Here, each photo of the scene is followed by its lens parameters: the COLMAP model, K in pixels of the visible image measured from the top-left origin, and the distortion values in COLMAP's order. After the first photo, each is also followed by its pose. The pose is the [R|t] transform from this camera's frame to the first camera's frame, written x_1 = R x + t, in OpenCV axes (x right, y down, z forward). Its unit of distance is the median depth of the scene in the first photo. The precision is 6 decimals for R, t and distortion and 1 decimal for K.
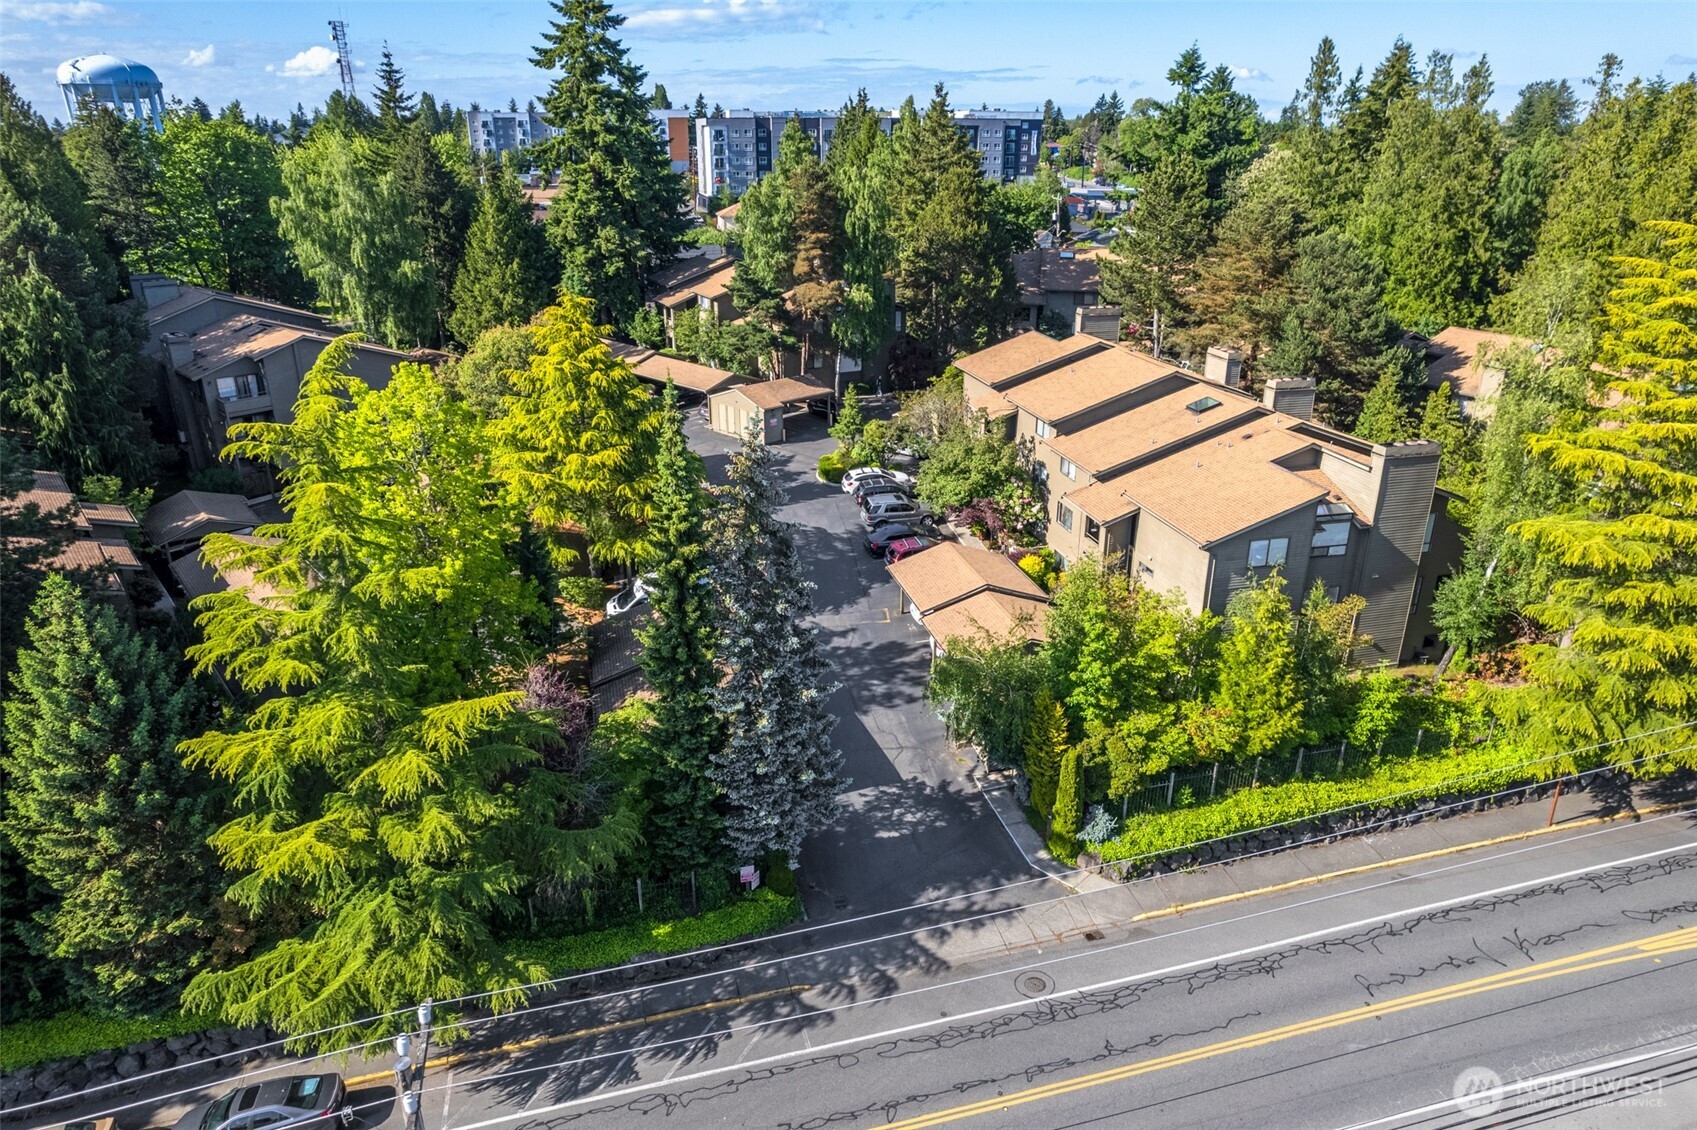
lens RADIAL K [[1073.7, 0, 848.5], [0, 1073.7, 565.0], [0, 0, 1]] dist [-0.035417, 0.001866]
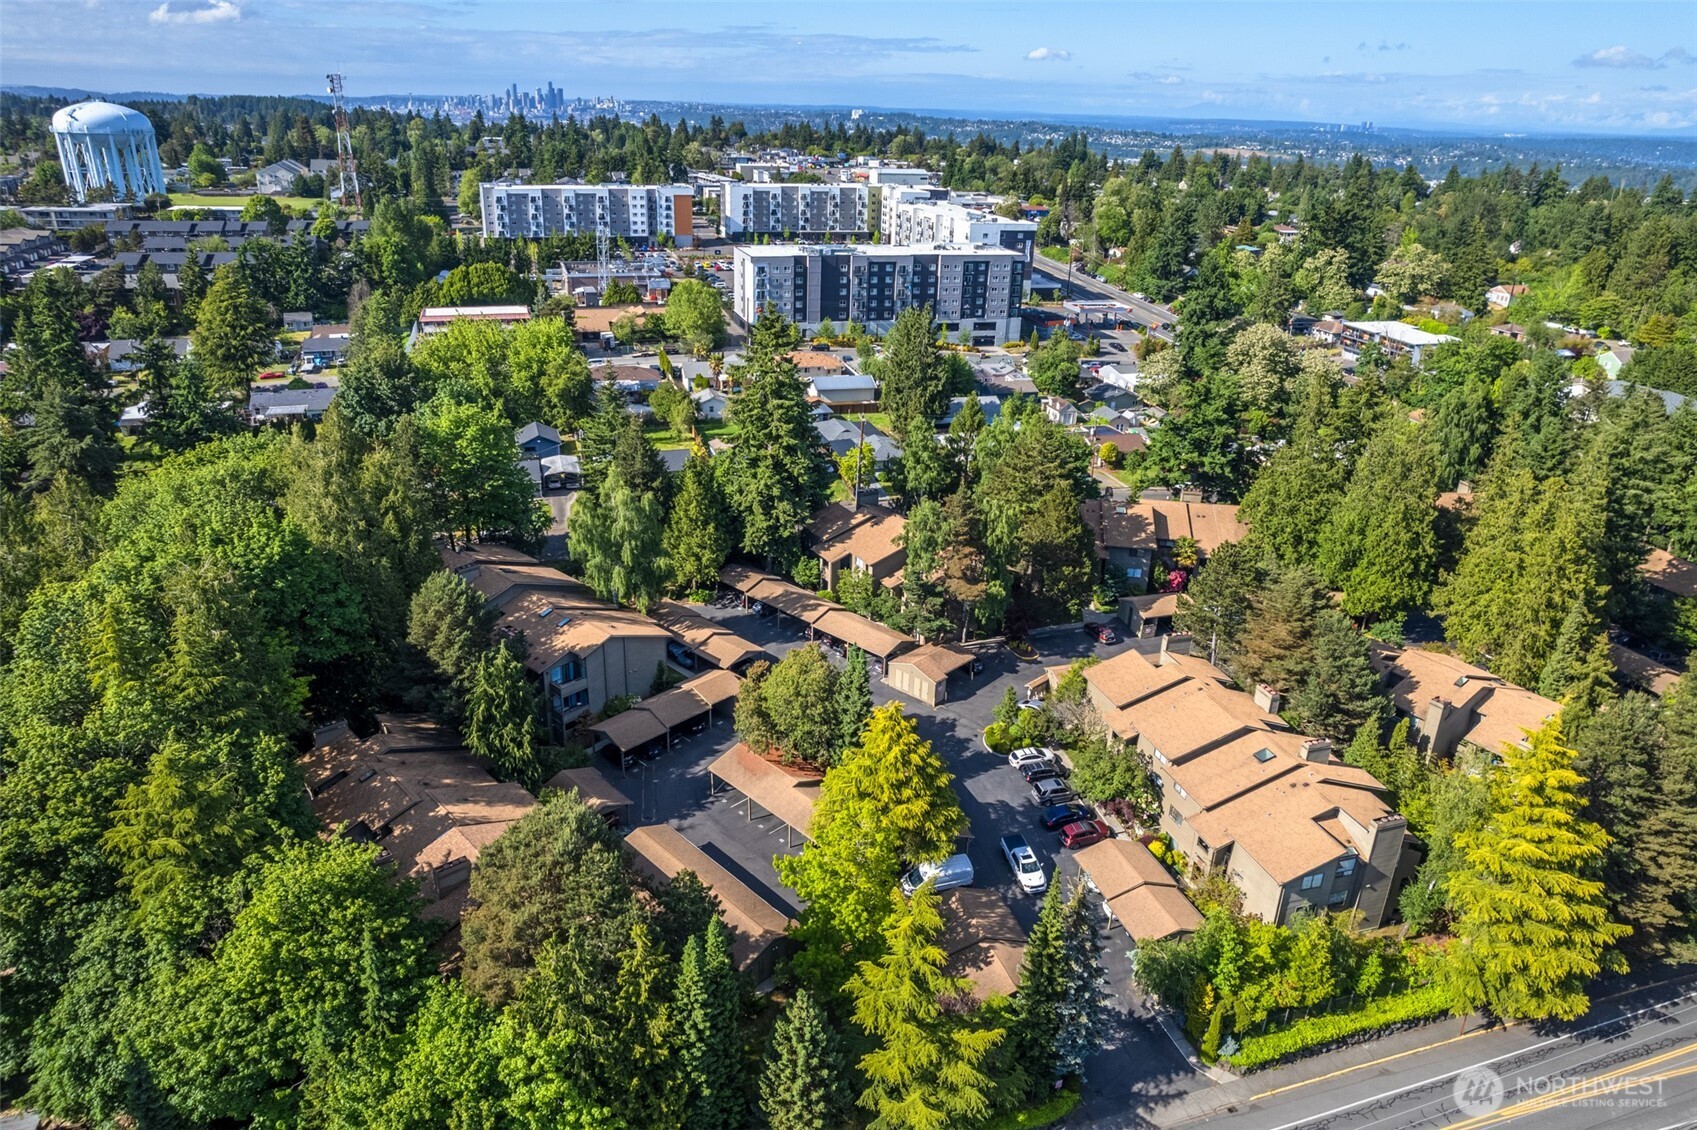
lens RADIAL K [[1111.1, 0, 848.5], [0, 1111.1, 565.0], [0, 0, 1]] dist [-0.039927, 0.001612]
pose [[0.997955, 0.008406, 0.063364, -0.463822], [-0.009144, 0.999894, 0.011370, -0.509948], [-0.063261, -0.011926, 0.997926, -0.721660]]
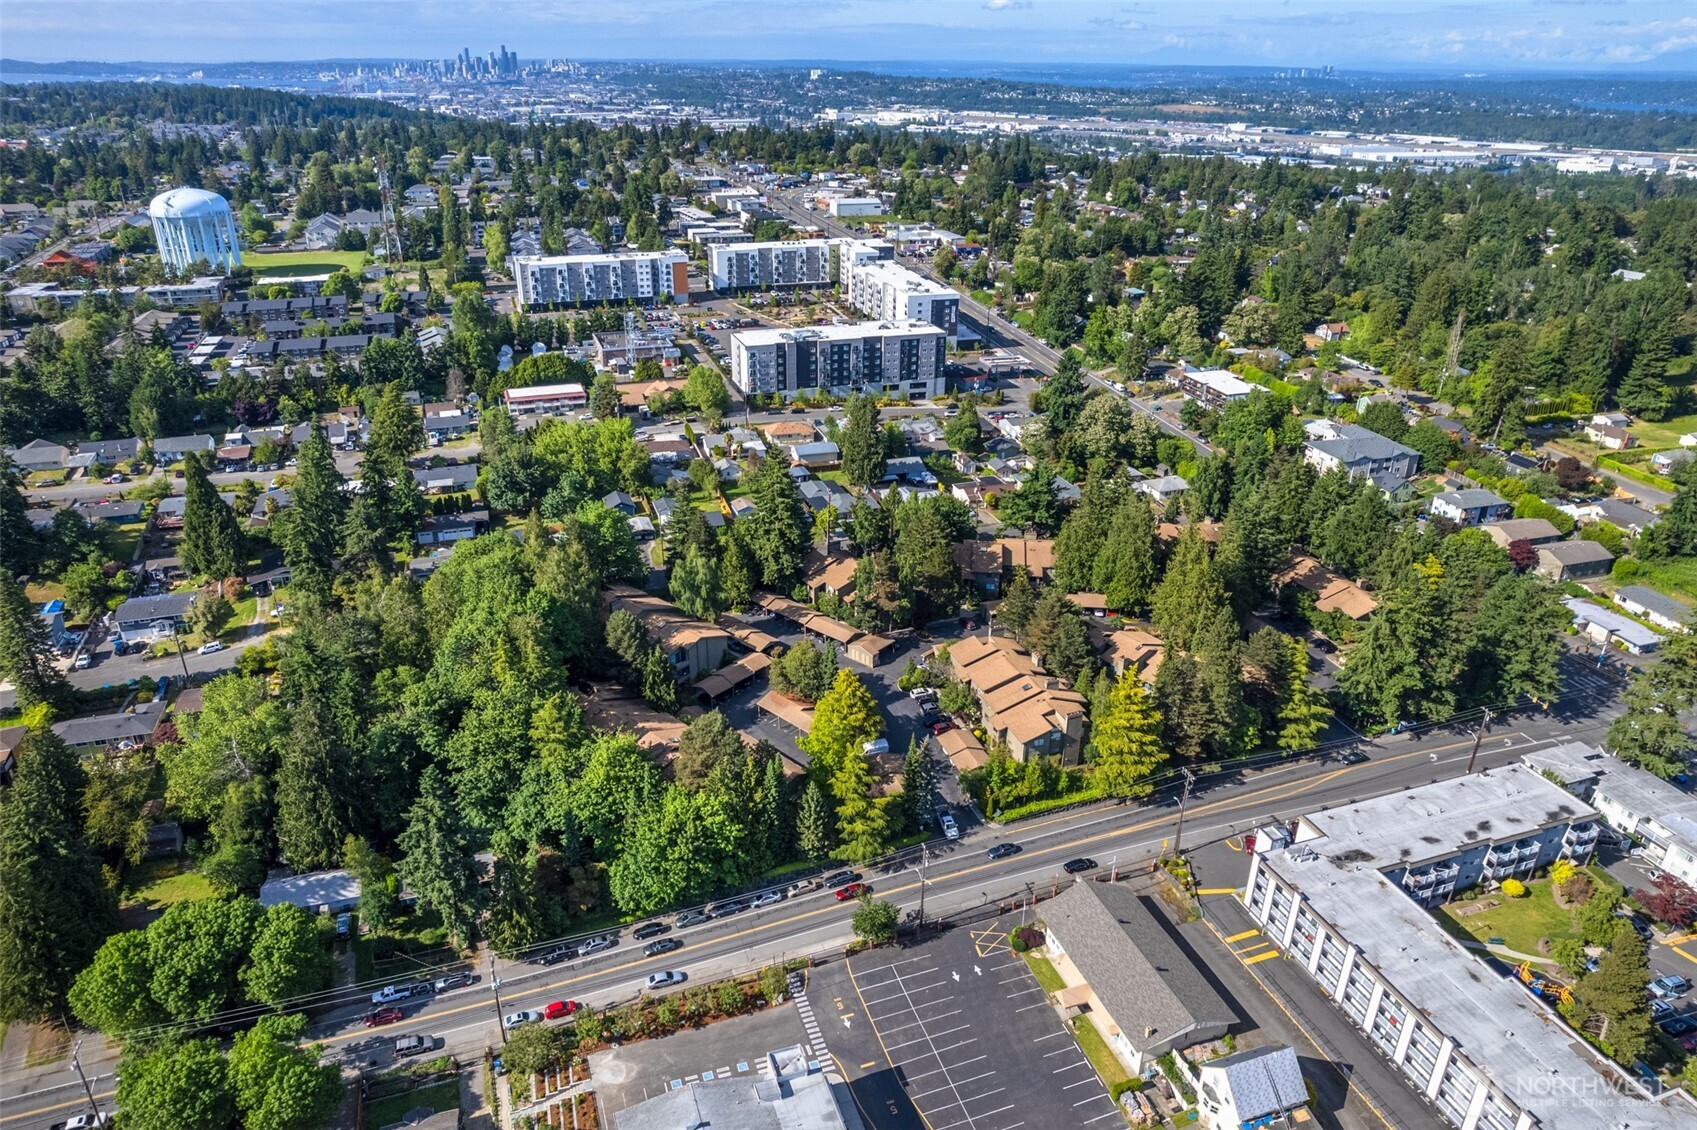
lens RADIAL K [[1111.1, 0, 848.5], [0, 1111.1, 565.0], [0, 0, 1]] dist [-0.039927, 0.001612]
pose [[0.995898, -0.026144, 0.086623, -0.597244], [0.022098, 0.998634, 0.047348, -0.806382], [-0.087742, -0.045239, 0.995115, -2.754678]]
